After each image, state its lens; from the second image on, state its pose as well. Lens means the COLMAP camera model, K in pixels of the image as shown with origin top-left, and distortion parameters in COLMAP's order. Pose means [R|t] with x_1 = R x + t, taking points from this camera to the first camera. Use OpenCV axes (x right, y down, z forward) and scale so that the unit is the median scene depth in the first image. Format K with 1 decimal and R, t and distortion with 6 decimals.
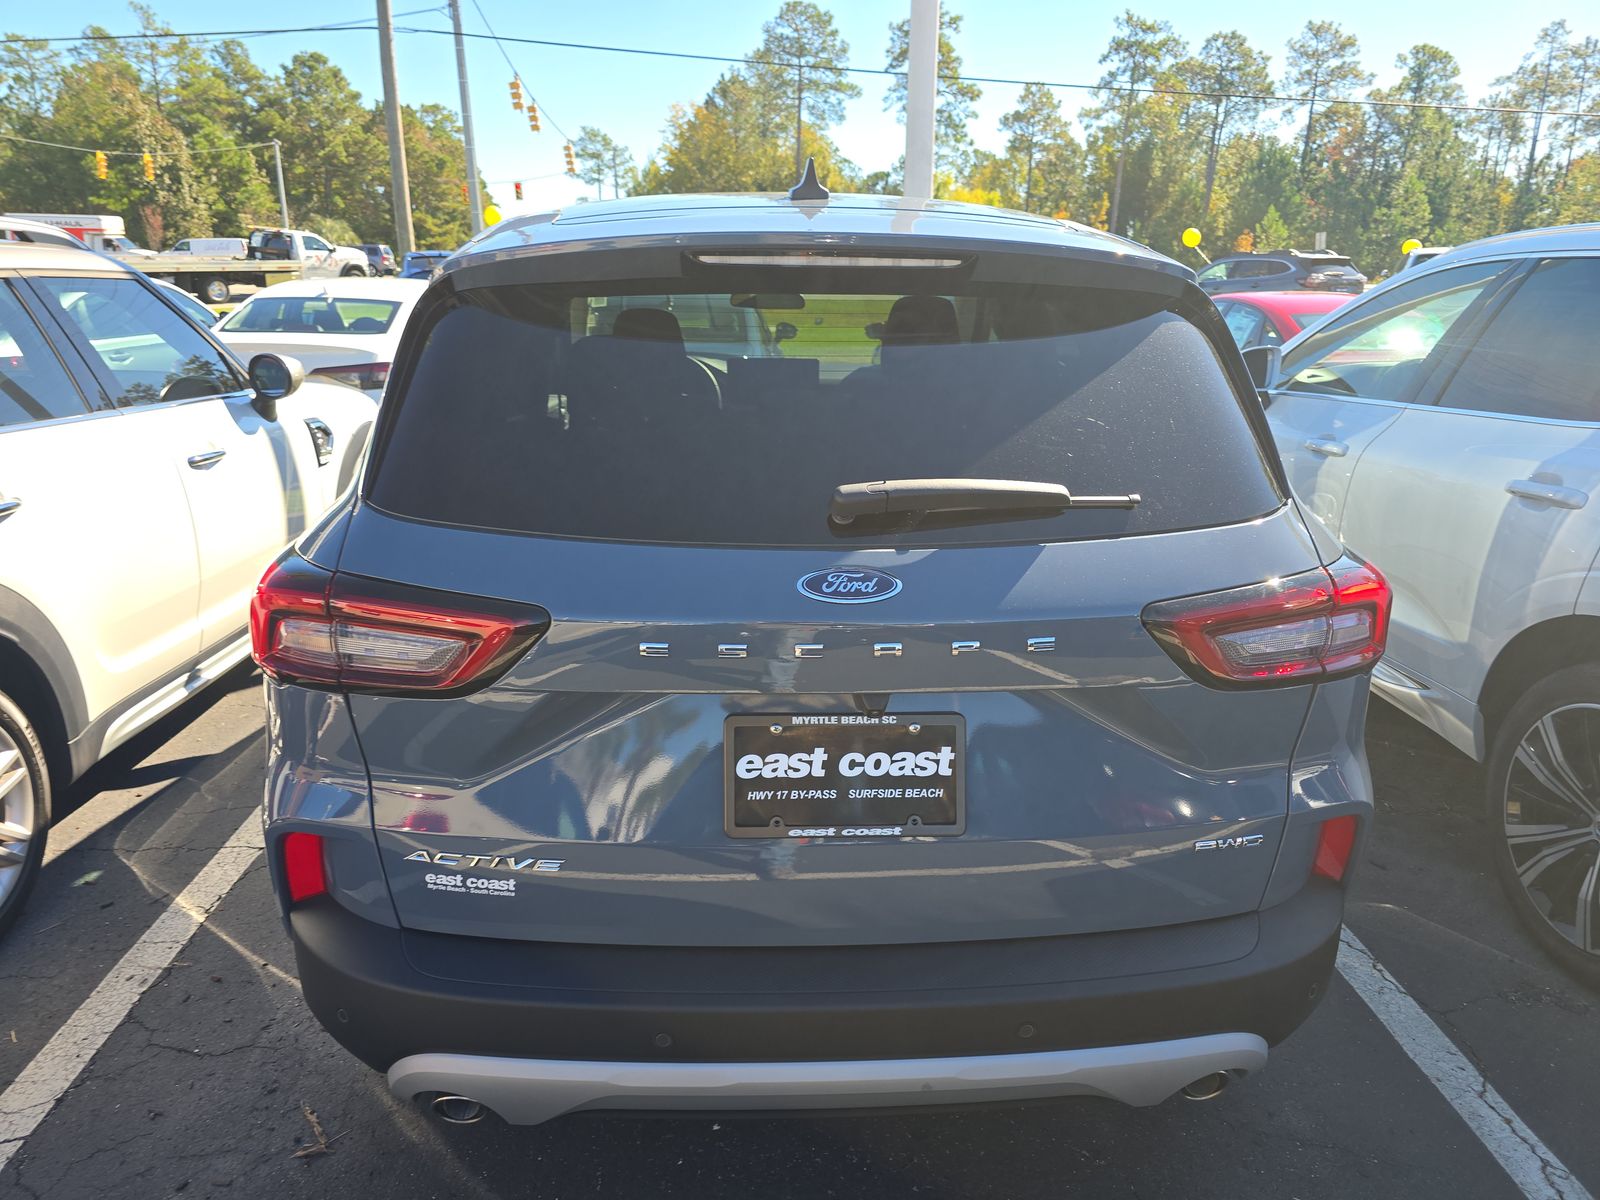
lens RADIAL K [[1055.3, 0, 800.0], [0, 1055.3, 600.0], [0, 0, 1]] dist [0.033979, -0.041424]
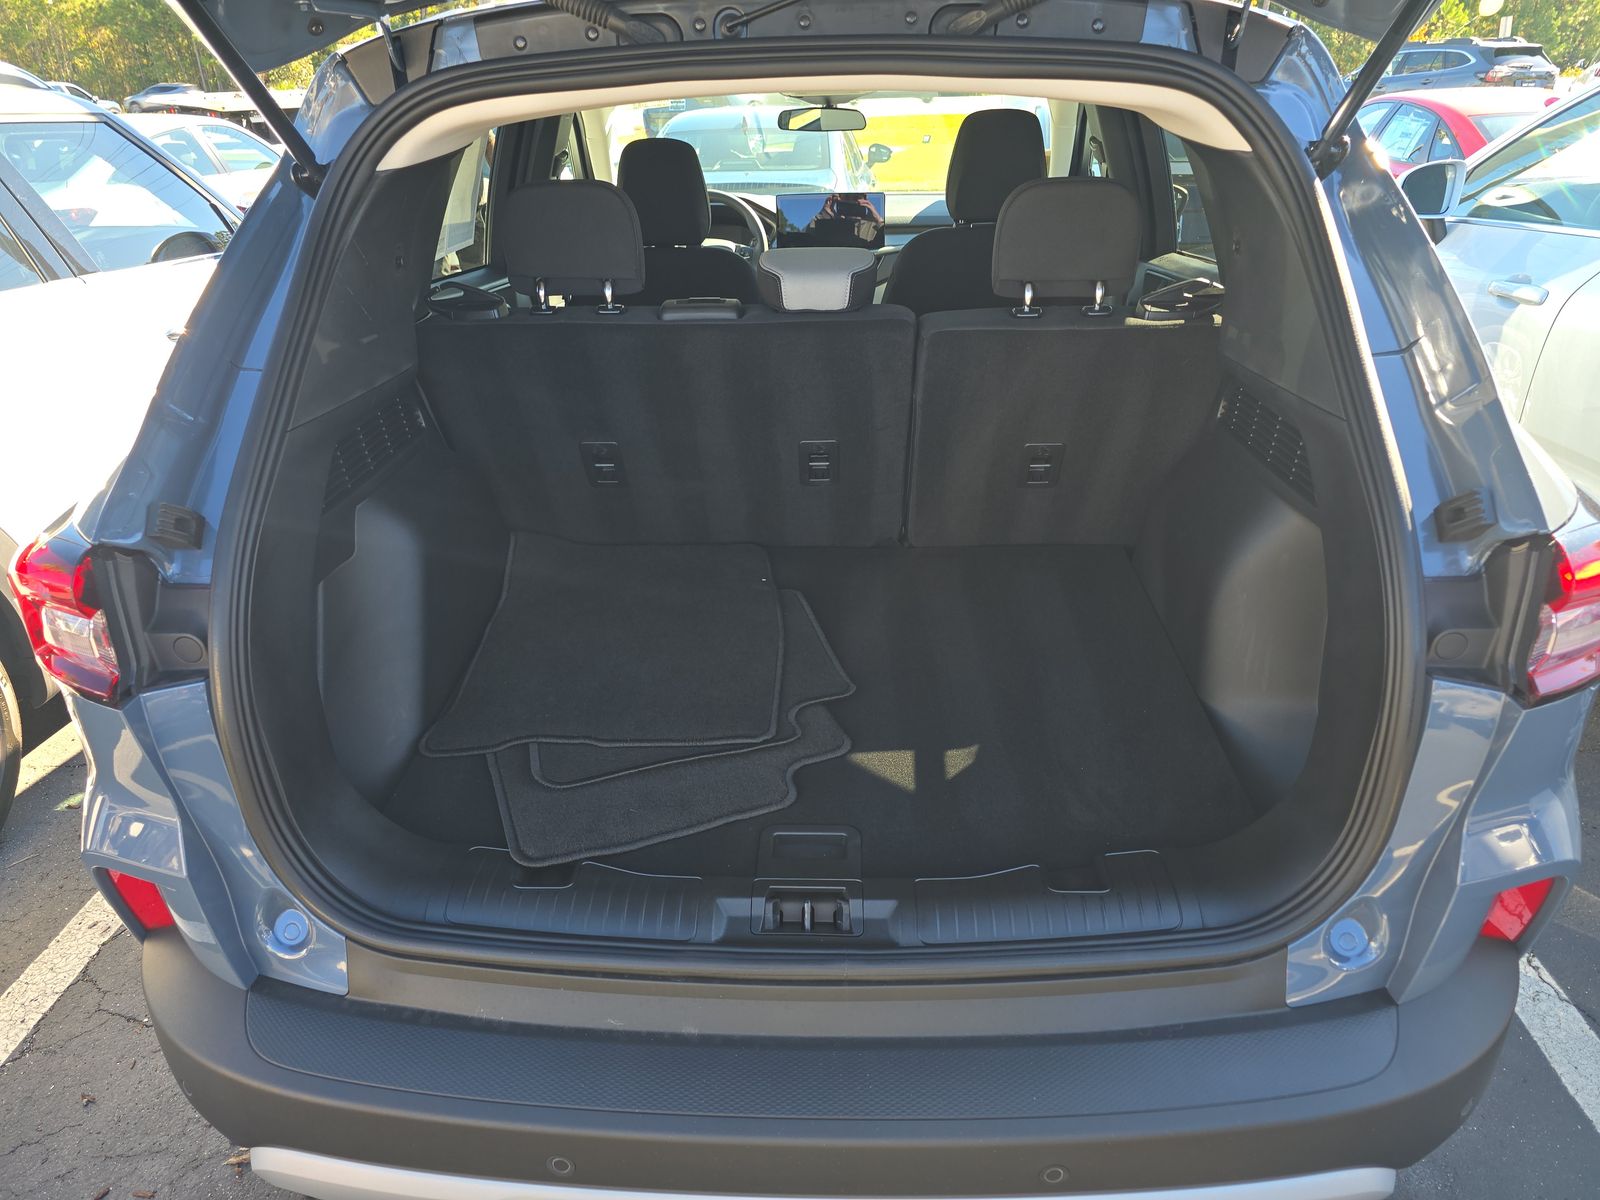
lens RADIAL K [[1055.3, 0, 800.0], [0, 1055.3, 600.0], [0, 0, 1]] dist [0.033979, -0.041424]
pose [[0.994842, 0.012278, -0.100686, 0.064757], [0.003029, 0.988608, 0.150482, -0.056590], [0.101387, -0.150011, 0.983472, 0.192233]]
